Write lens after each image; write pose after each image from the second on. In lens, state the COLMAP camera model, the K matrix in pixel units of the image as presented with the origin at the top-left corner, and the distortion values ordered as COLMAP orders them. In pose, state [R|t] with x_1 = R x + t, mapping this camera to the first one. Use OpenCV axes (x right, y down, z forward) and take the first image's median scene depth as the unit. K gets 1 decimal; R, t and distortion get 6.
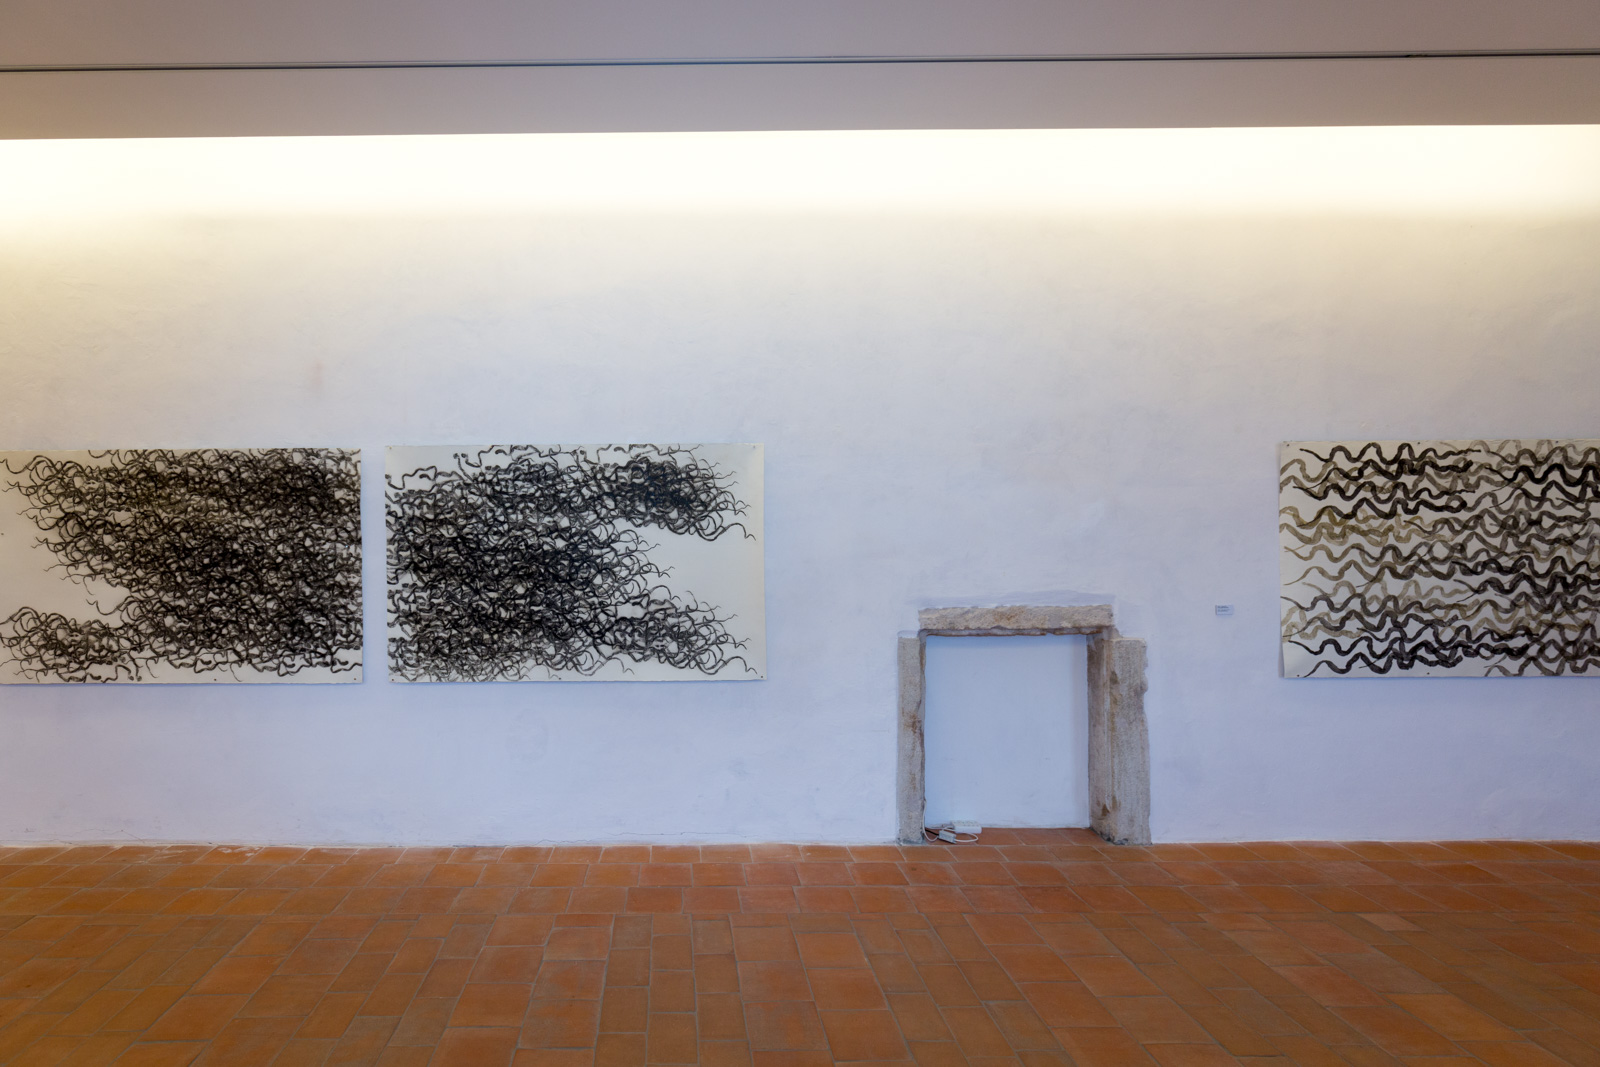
lens RADIAL K [[771.3, 0, 799.8], [0, 771.3, 533.2], [0, 0, 1]] dist [0.001314, -0.000583]
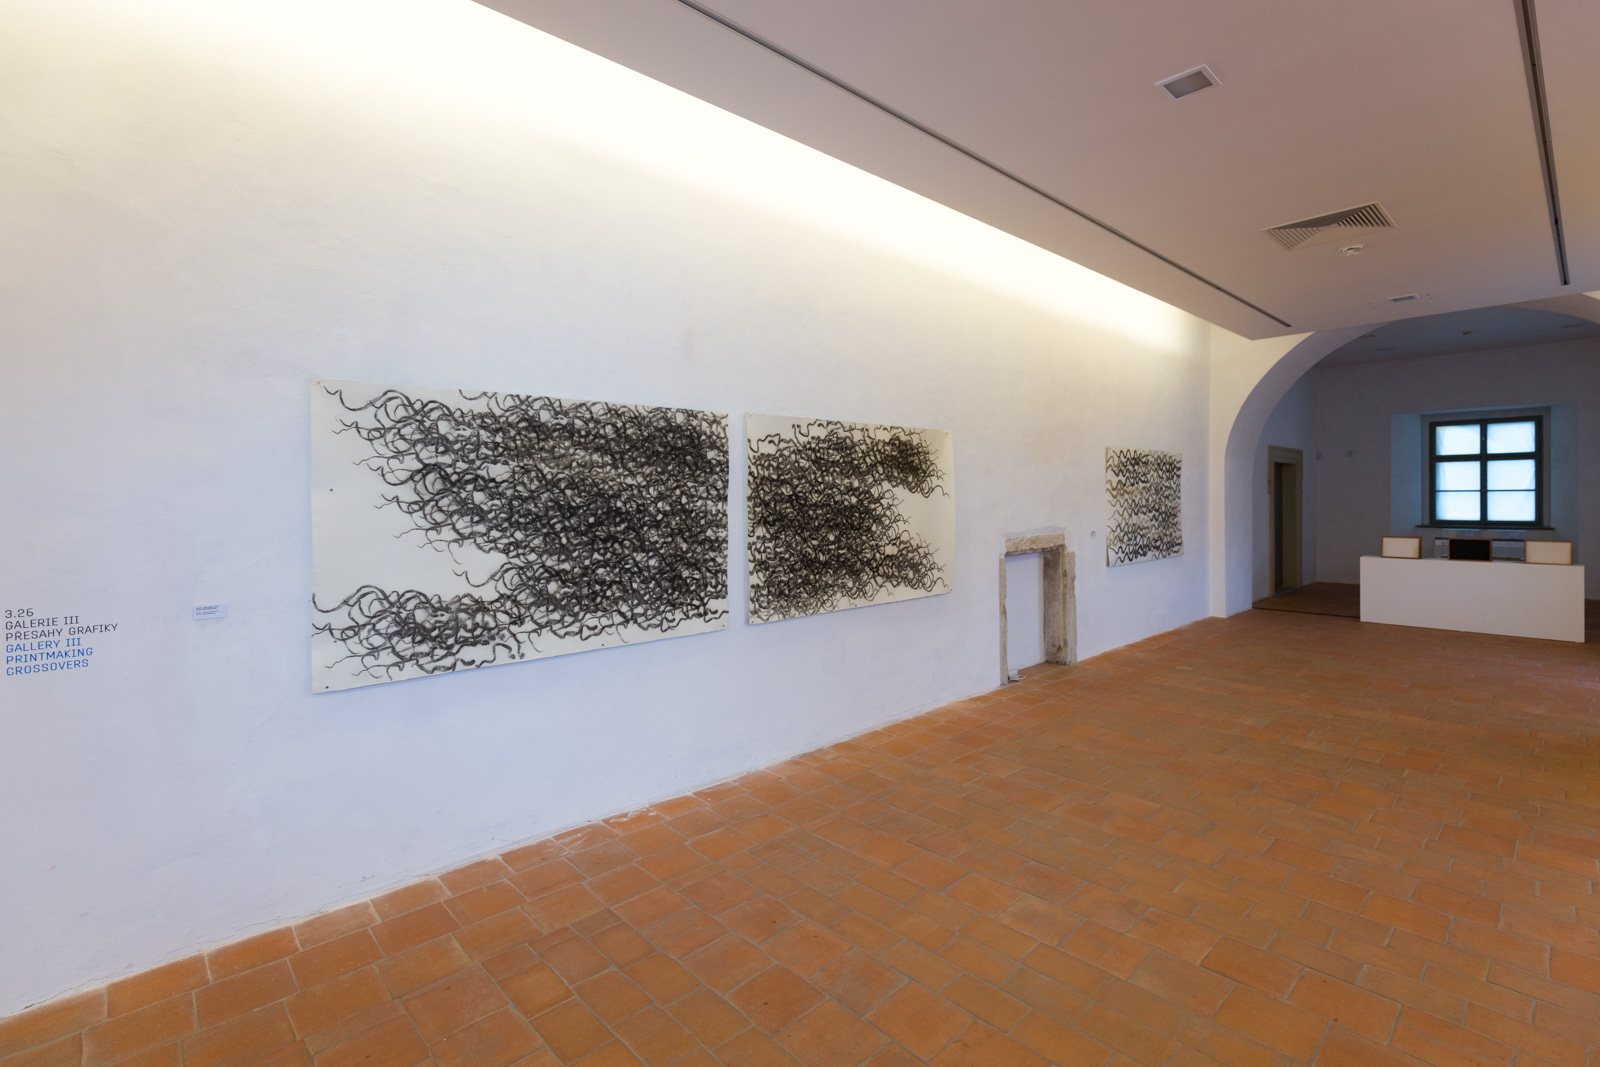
lens RADIAL K [[712.7, 0, 807.3], [0, 712.7, 492.7], [0, 0, 1]] dist [0.000730, 0.000296]
pose [[0.734975, 0.003072, 0.678088, -1.166675], [0.001564, 0.999979, -0.006226, 0.008509], [-0.678093, 0.005636, 0.734955, 0.183538]]
